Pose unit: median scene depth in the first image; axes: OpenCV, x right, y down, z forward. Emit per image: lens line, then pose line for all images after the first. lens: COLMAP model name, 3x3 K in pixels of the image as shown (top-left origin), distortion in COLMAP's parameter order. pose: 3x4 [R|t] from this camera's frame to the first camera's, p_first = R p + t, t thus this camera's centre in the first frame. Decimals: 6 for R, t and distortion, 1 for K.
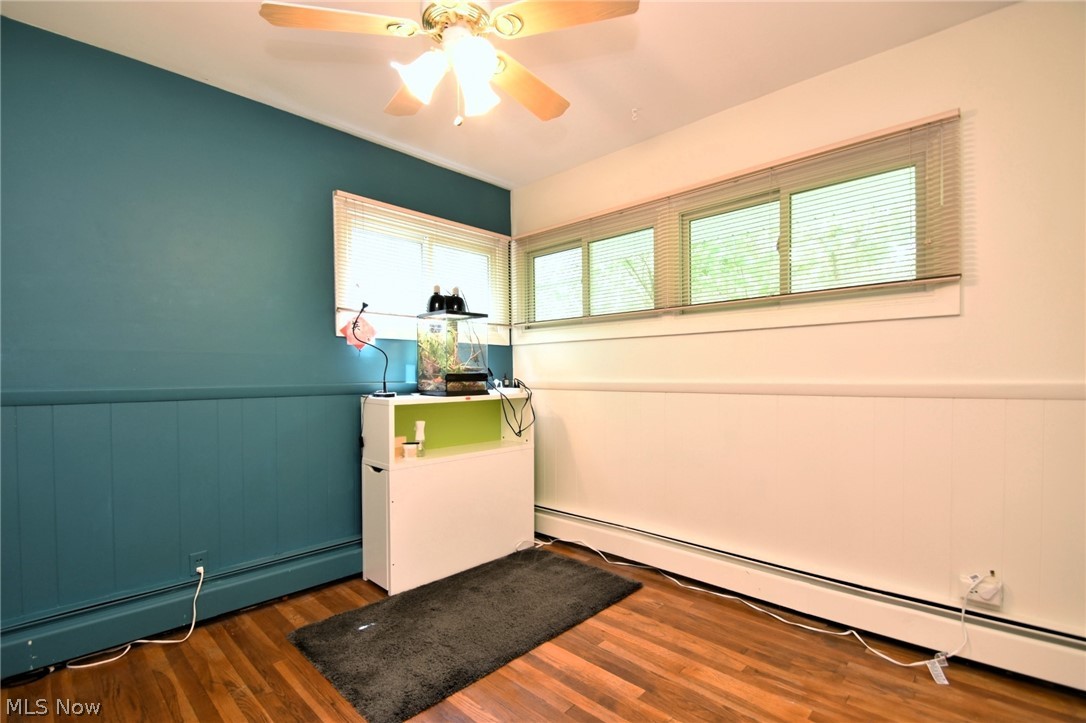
lens RADIAL K [[477.9, 0, 525.7], [0, 477.9, 384.7], [0, 0, 1]] dist [0.020350, -0.019898]
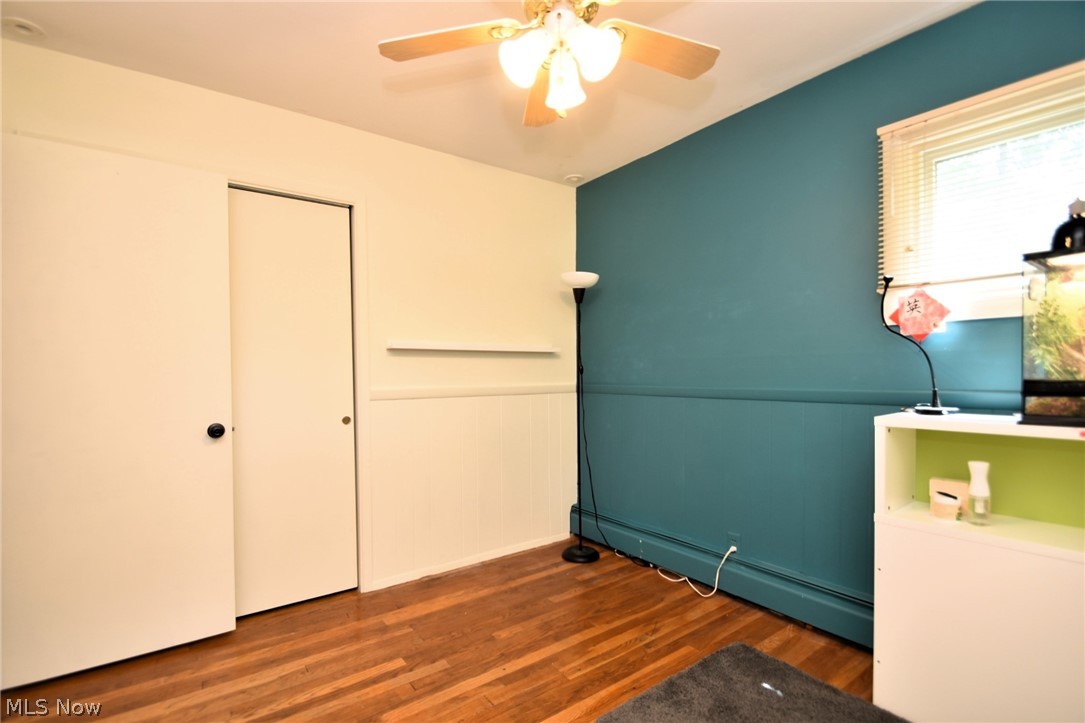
lens RADIAL K [[477.5, 0, 525.2], [0, 477.5, 384.7], [0, 0, 1]] dist [0.020350, -0.019898]
pose [[-0.151864, 0.028998, -0.987976, 0.490186], [-0.003018, 0.999551, 0.029802, -0.036166], [0.988397, 0.007508, -0.151709, 0.655076]]
